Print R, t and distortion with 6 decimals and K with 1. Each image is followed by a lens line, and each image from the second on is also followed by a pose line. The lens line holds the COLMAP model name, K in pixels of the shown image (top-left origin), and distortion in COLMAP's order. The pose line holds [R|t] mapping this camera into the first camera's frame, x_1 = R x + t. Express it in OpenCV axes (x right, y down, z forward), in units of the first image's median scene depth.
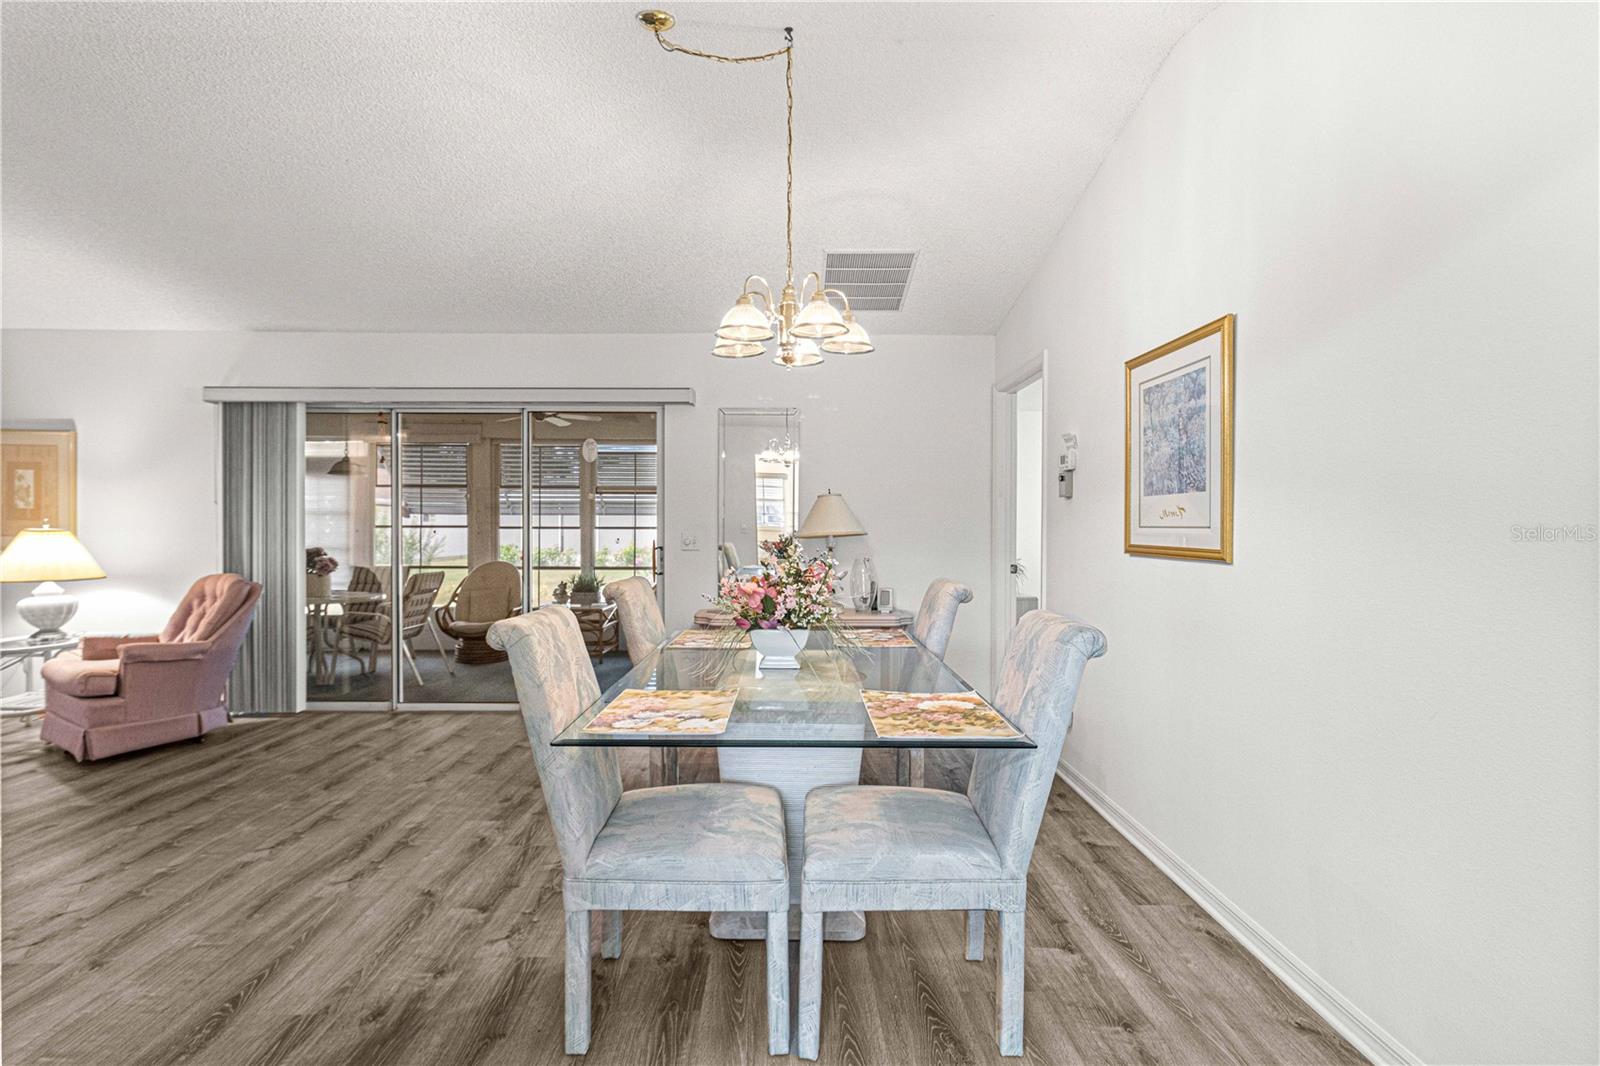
lens RADIAL K [[746.8, 0, 795.1], [0, 746.8, 532.5], [0, 0, 1]] dist [-0.002234, 0.000600]
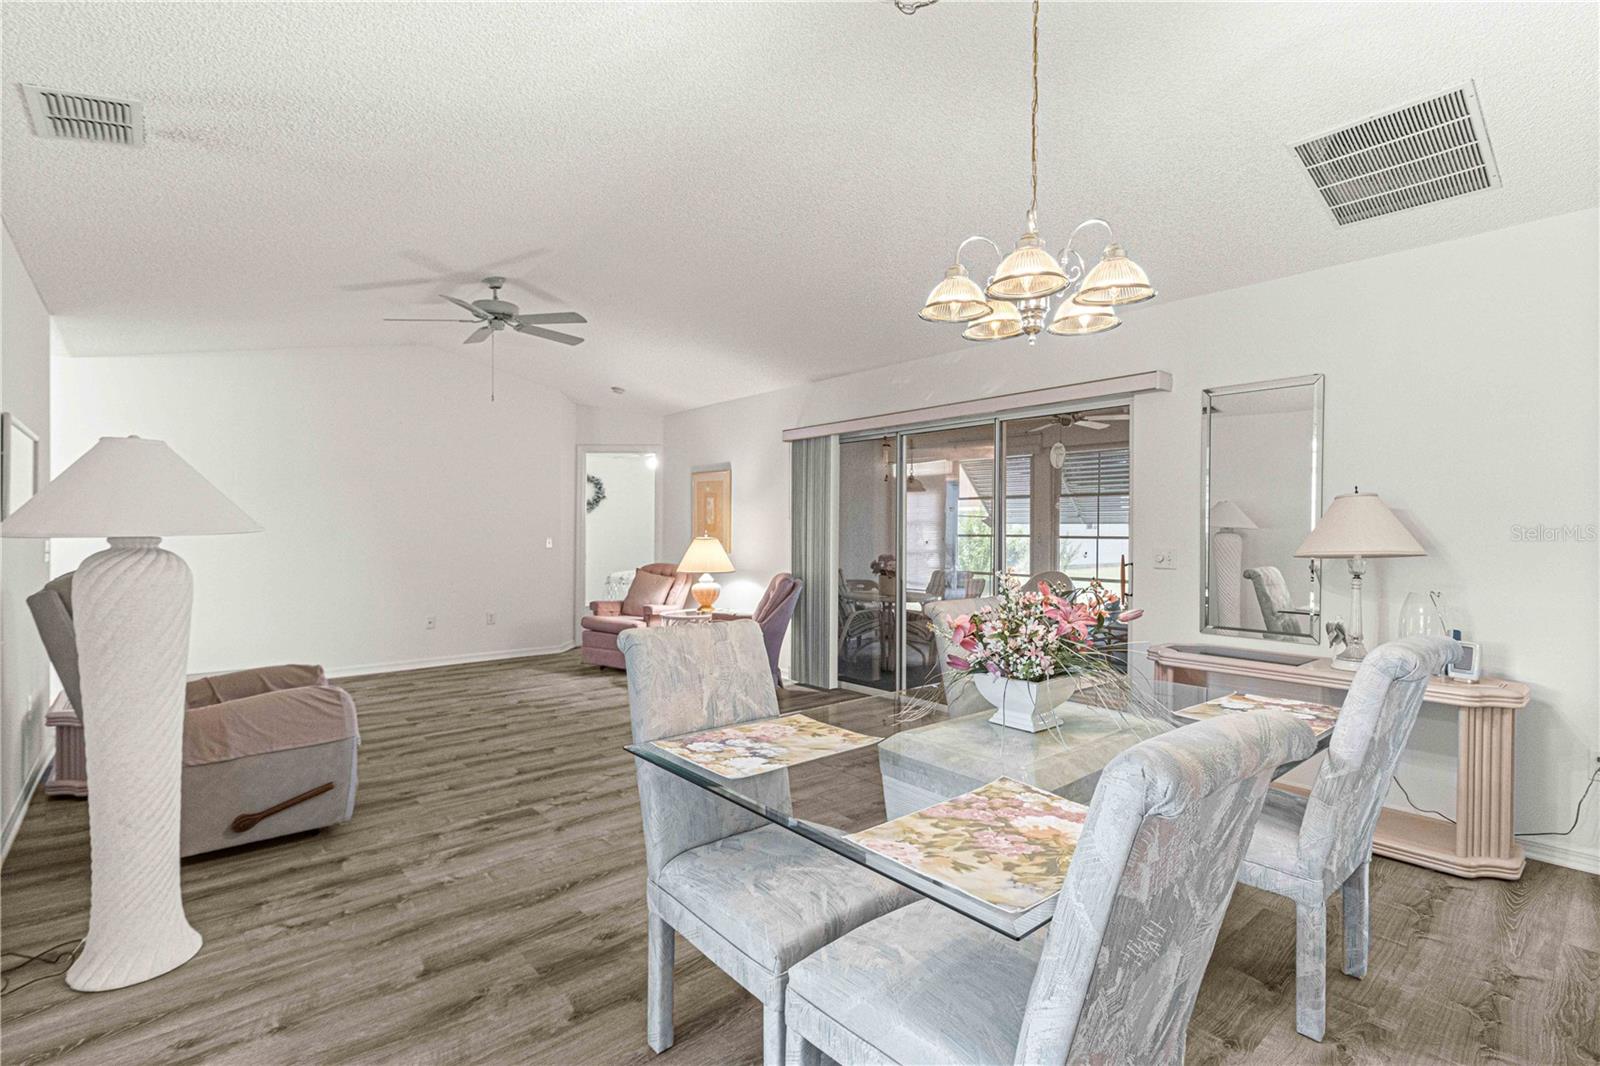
lens RADIAL K [[746.8, 0, 795.1], [0, 746.8, 532.5], [0, 0, 1]] dist [-0.002234, 0.000600]
pose [[0.636099, 0.001732, -0.771606, 0.252369], [-0.008327, 0.999955, -0.004620, -0.009315], [0.771563, 0.009364, 0.636084, 0.188962]]
